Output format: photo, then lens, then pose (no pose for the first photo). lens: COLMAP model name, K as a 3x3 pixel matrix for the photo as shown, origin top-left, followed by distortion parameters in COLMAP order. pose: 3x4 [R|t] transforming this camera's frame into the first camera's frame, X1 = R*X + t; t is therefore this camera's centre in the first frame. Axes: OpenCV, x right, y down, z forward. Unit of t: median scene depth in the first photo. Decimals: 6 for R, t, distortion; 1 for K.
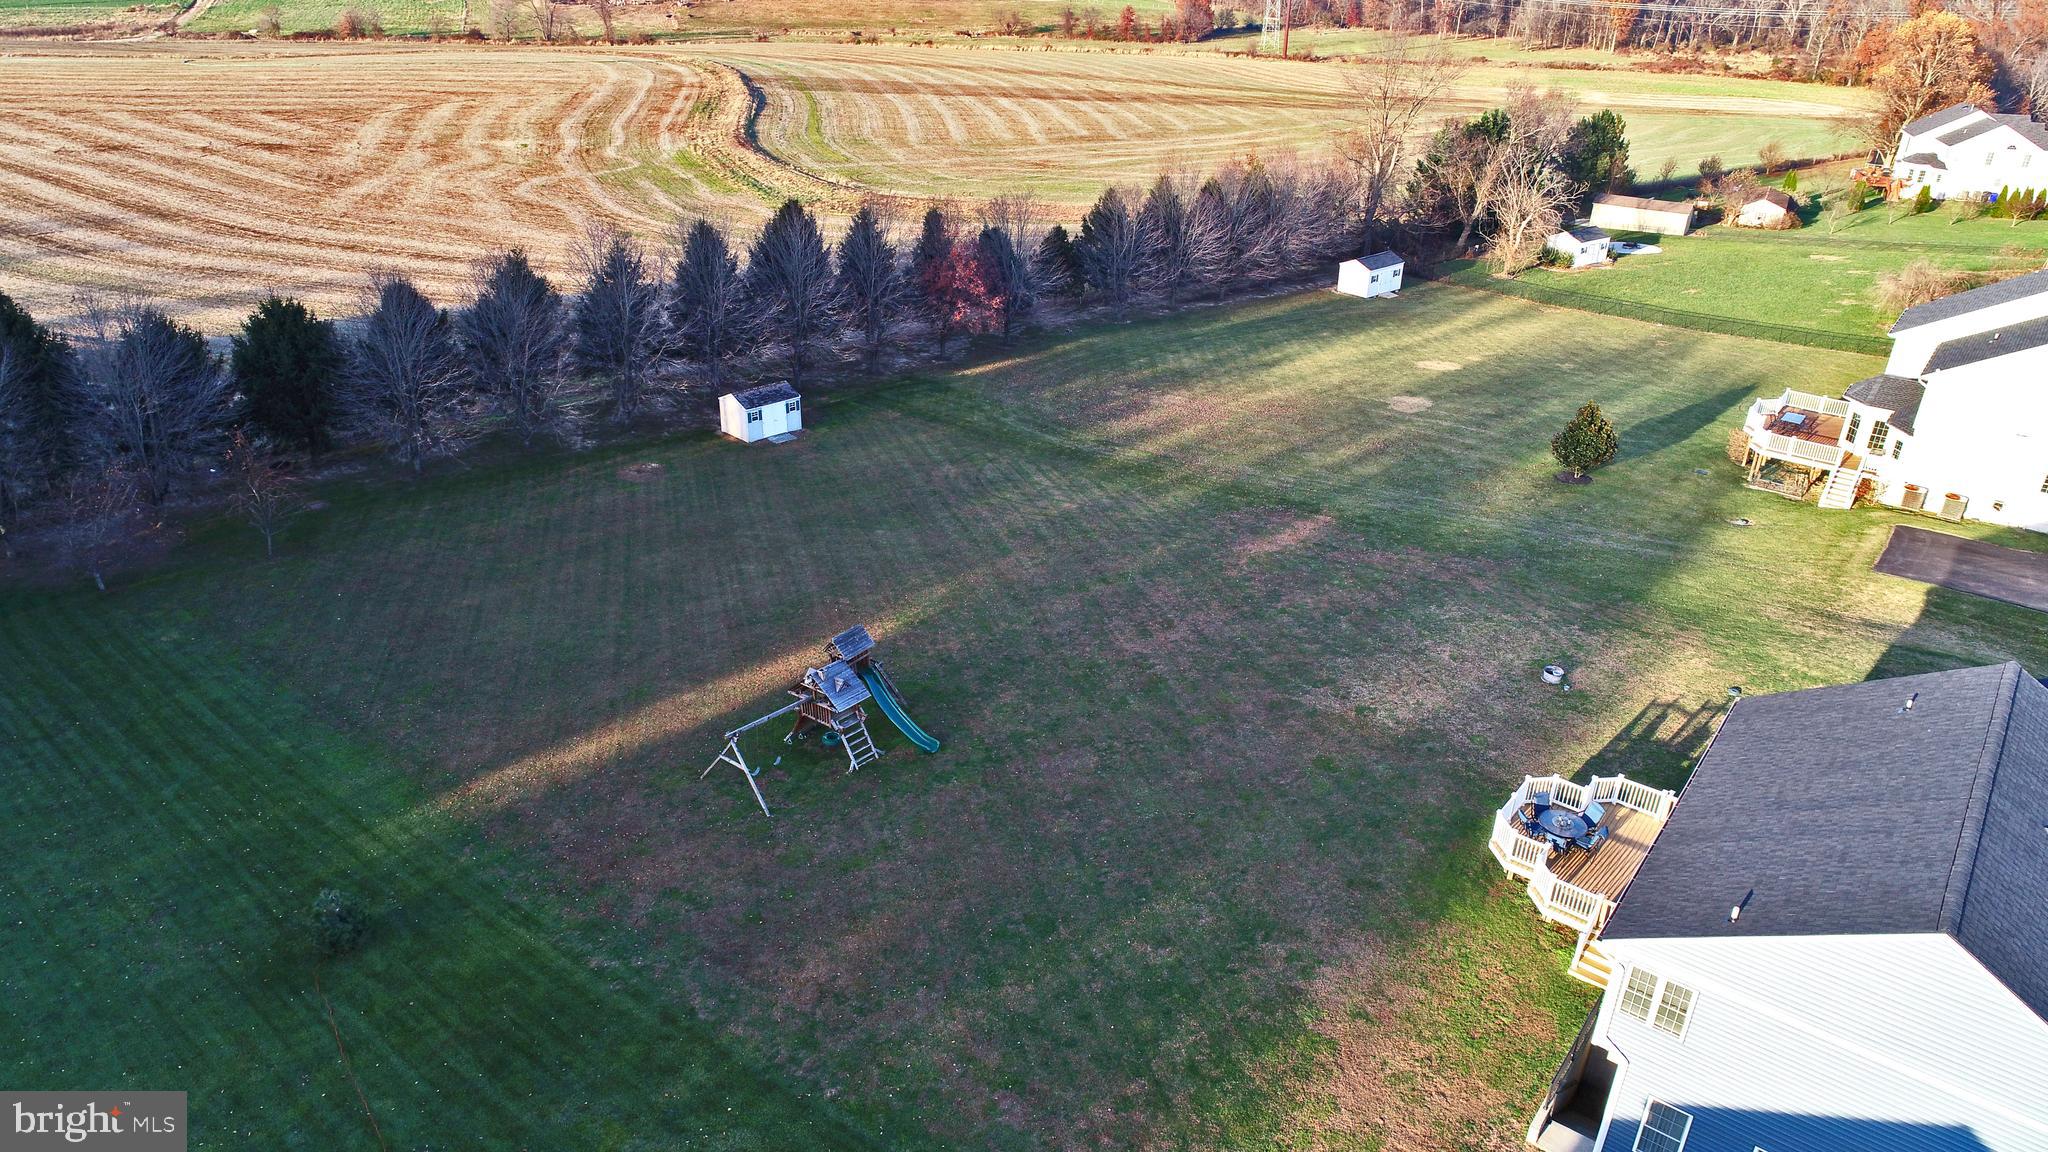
lens RADIAL K [[1360.5, 0, 1024.0], [0, 1360.5, 576.0], [0, 0, 1]] dist [-0.003118, -0.002406]
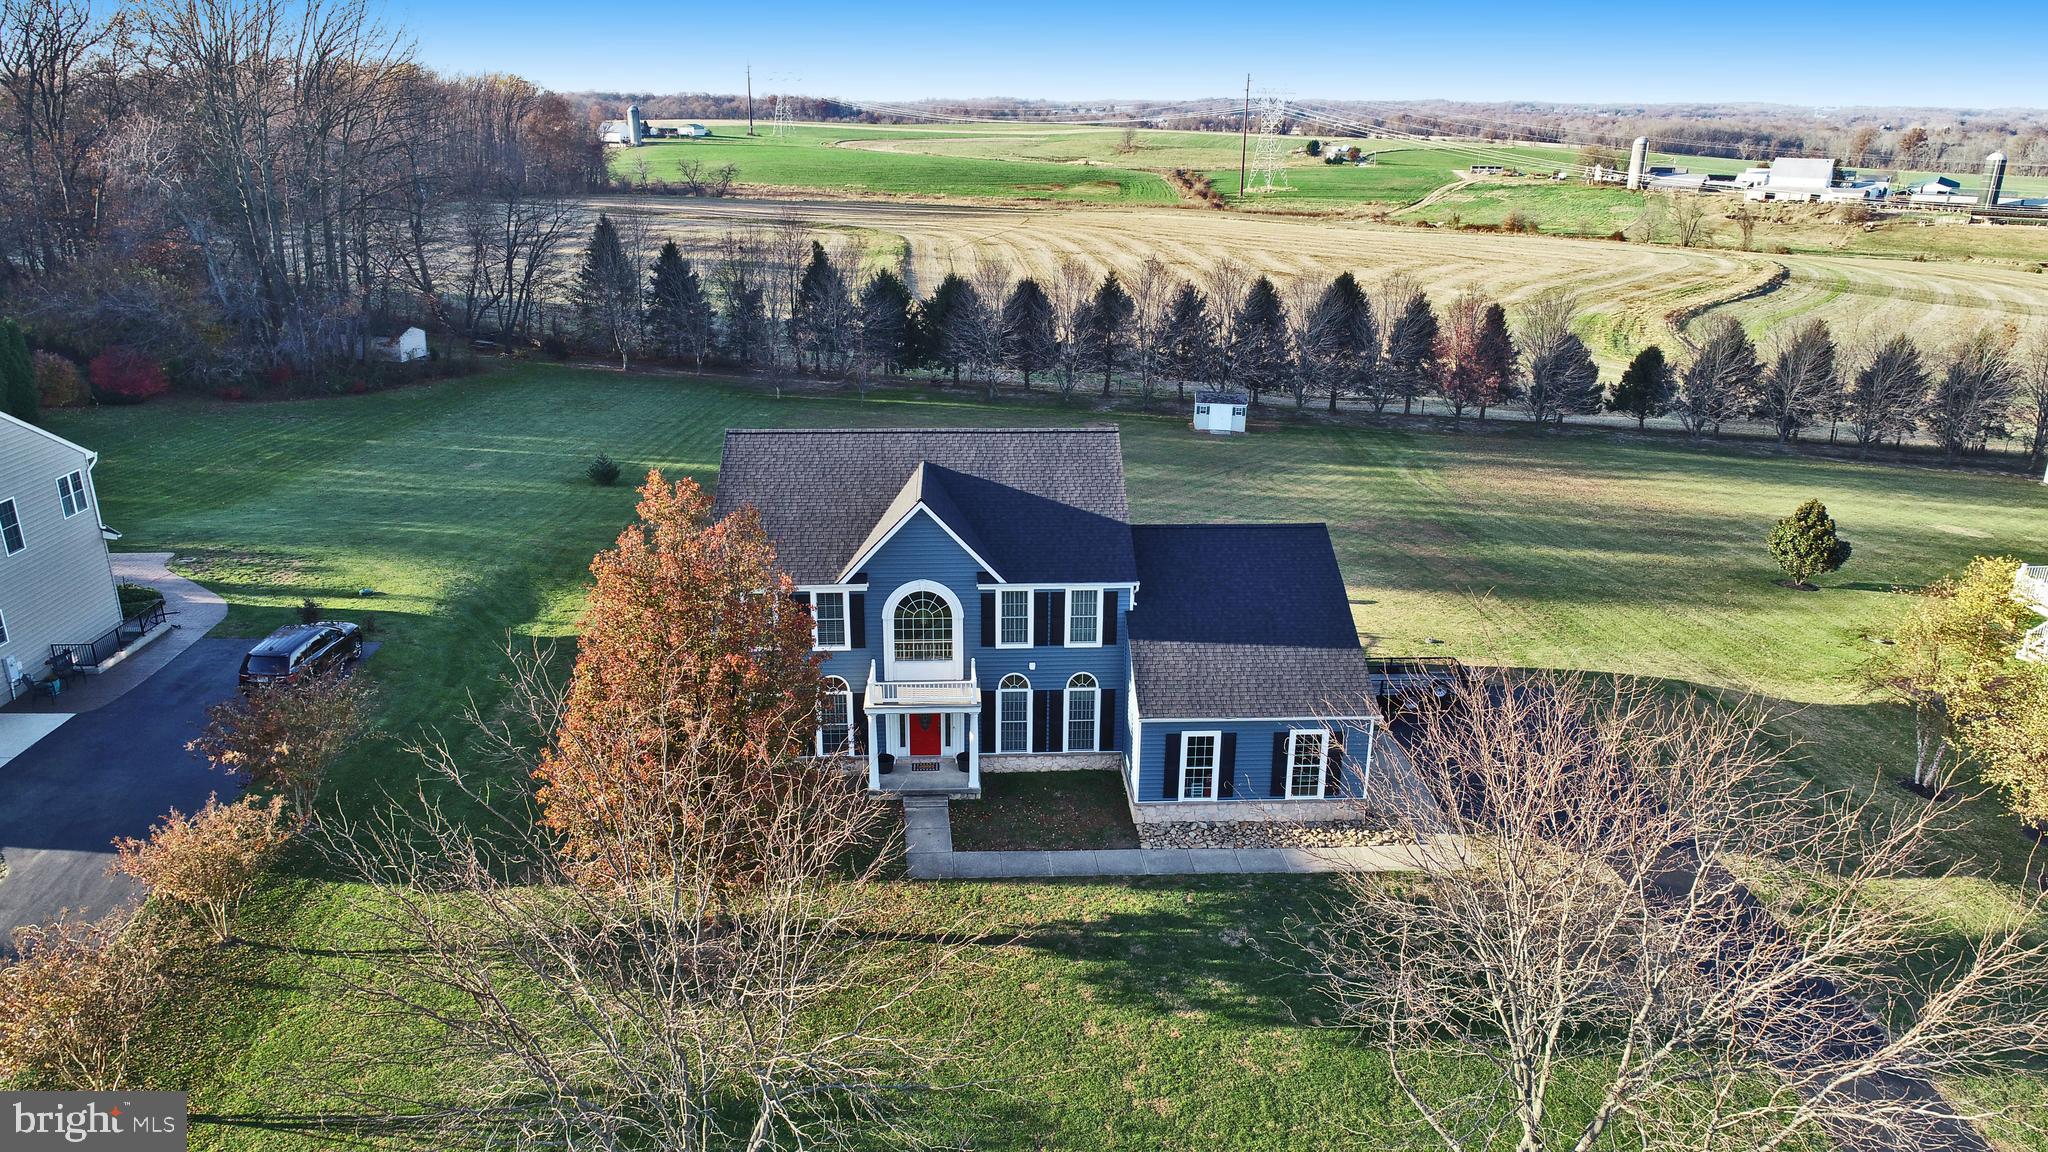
lens RADIAL K [[1360.5, 0, 1024.0], [0, 1360.5, 576.0], [0, 0, 1]] dist [-0.003118, -0.002406]
pose [[0.656846, 0.235177, -0.716411, 0.416351], [-0.339044, 0.940768, -0.002028, 0.057674], [0.673500, 0.244226, 0.697676, 0.018980]]
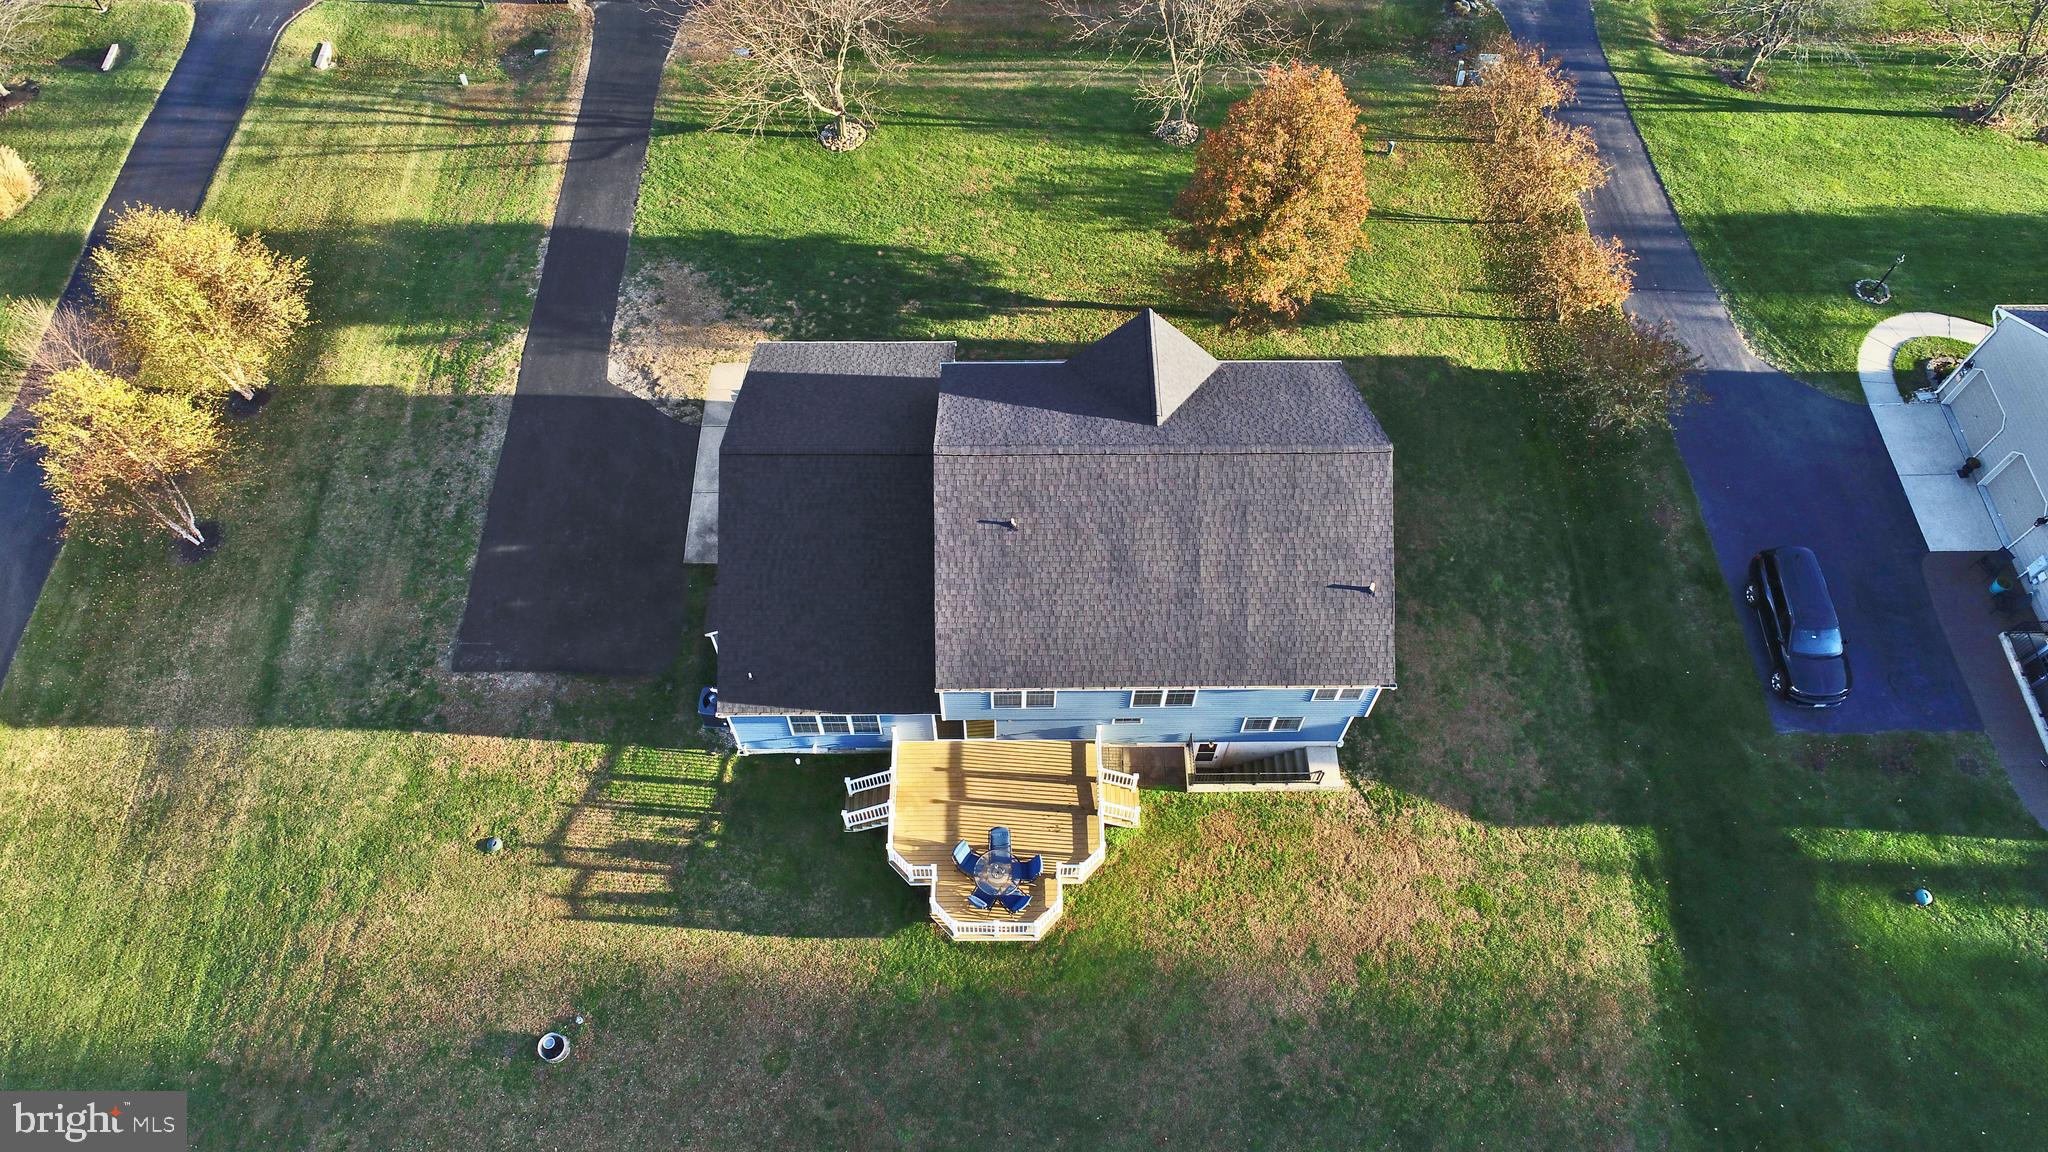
lens RADIAL K [[1360.5, 0, 1024.0], [0, 1360.5, 576.0], [0, 0, 1]] dist [-0.003118, -0.002406]
pose [[-0.625465, -0.686982, 0.369931, 0.054694], [0.335341, 0.191413, 0.922446, -0.229689], [-0.704514, 0.701011, 0.110651, 0.228509]]
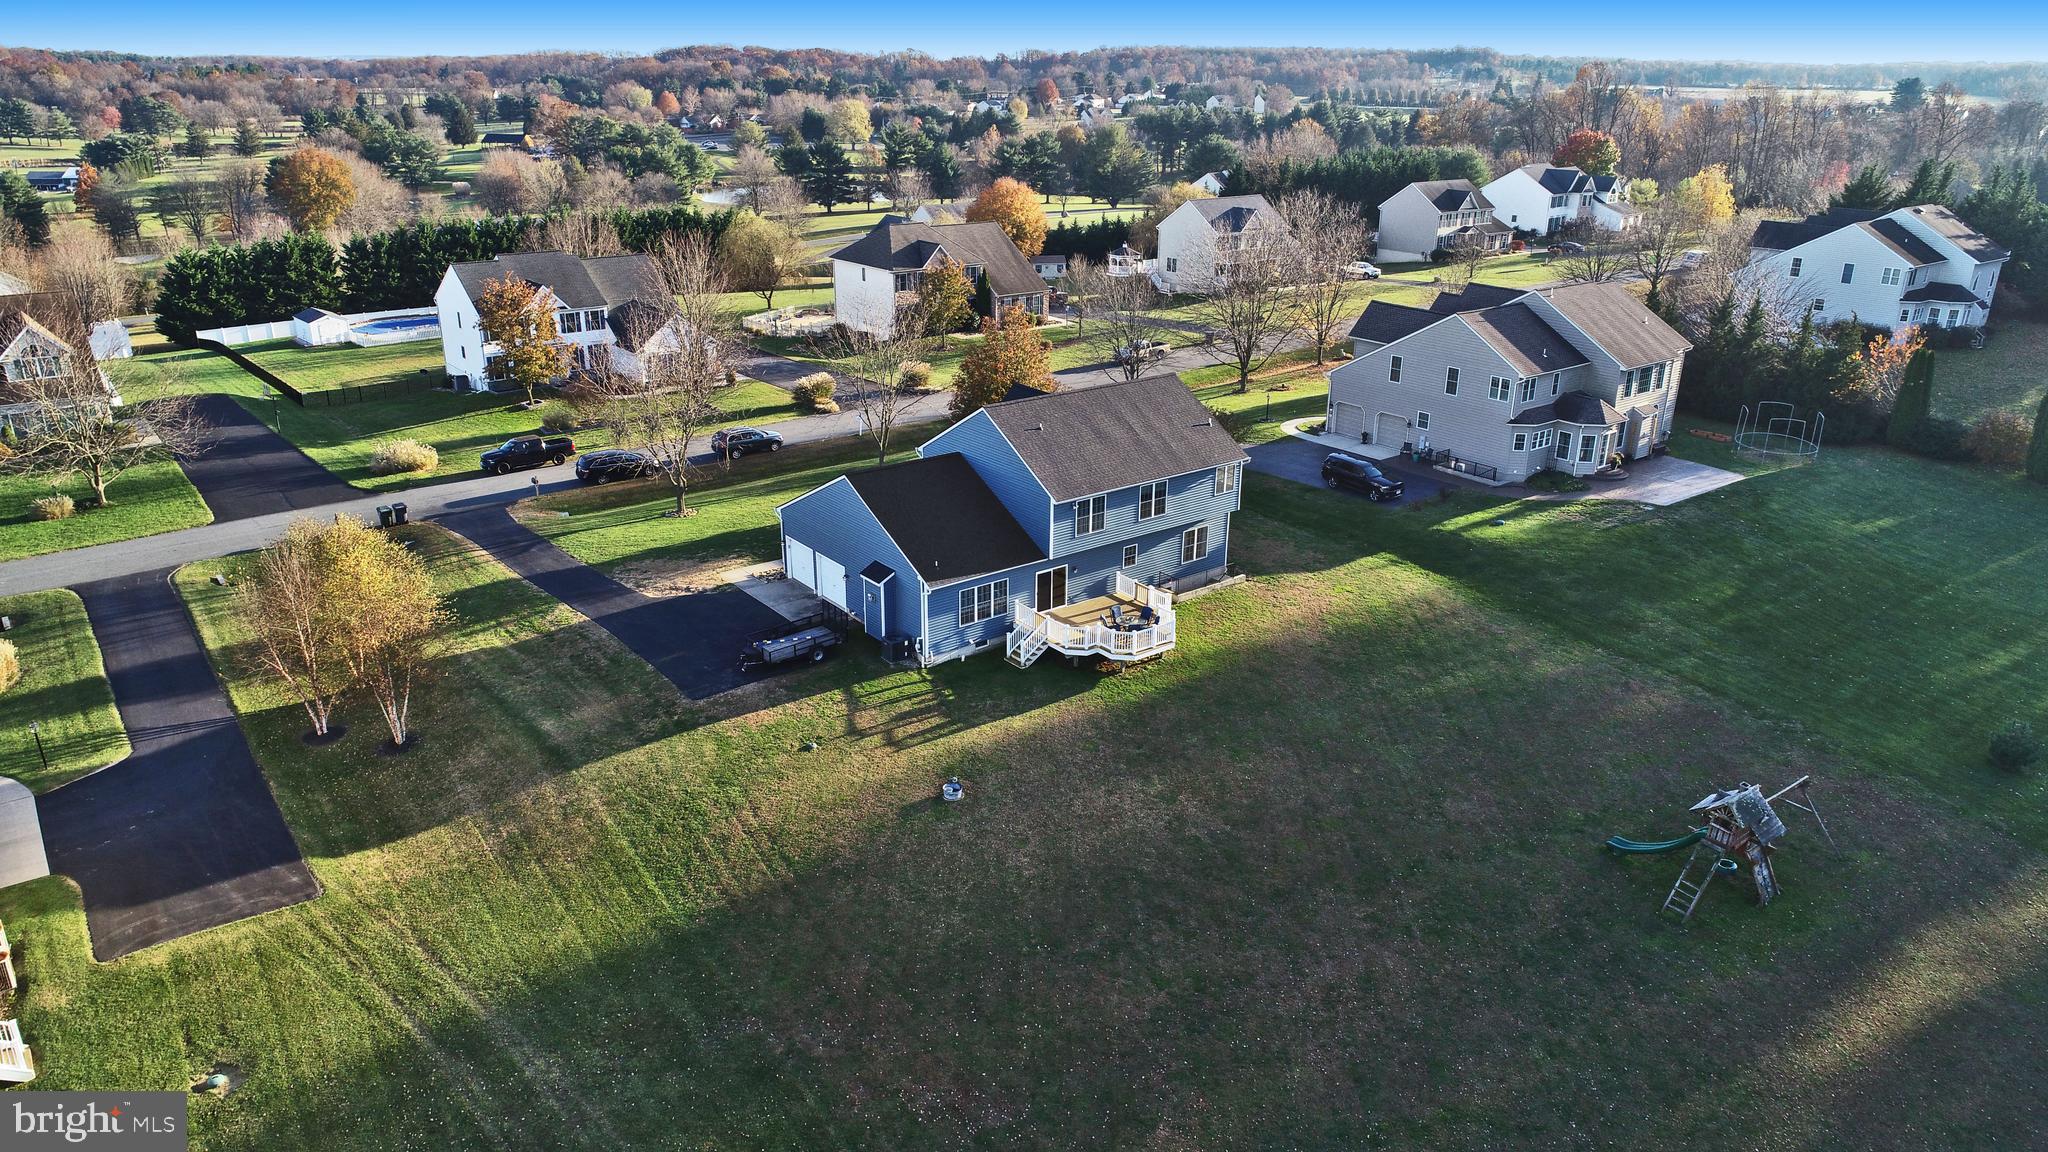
lens RADIAL K [[1389.0, 0, 1025.8], [0, 1389.0, 598.1], [0, 0, 1]] dist [-0.002525, -0.001790]
pose [[-0.970461, -0.113360, 0.212965, 0.058925], [0.084905, 0.665786, 0.741297, -0.302459], [-0.225822, 0.737481, -0.636495, 0.614860]]
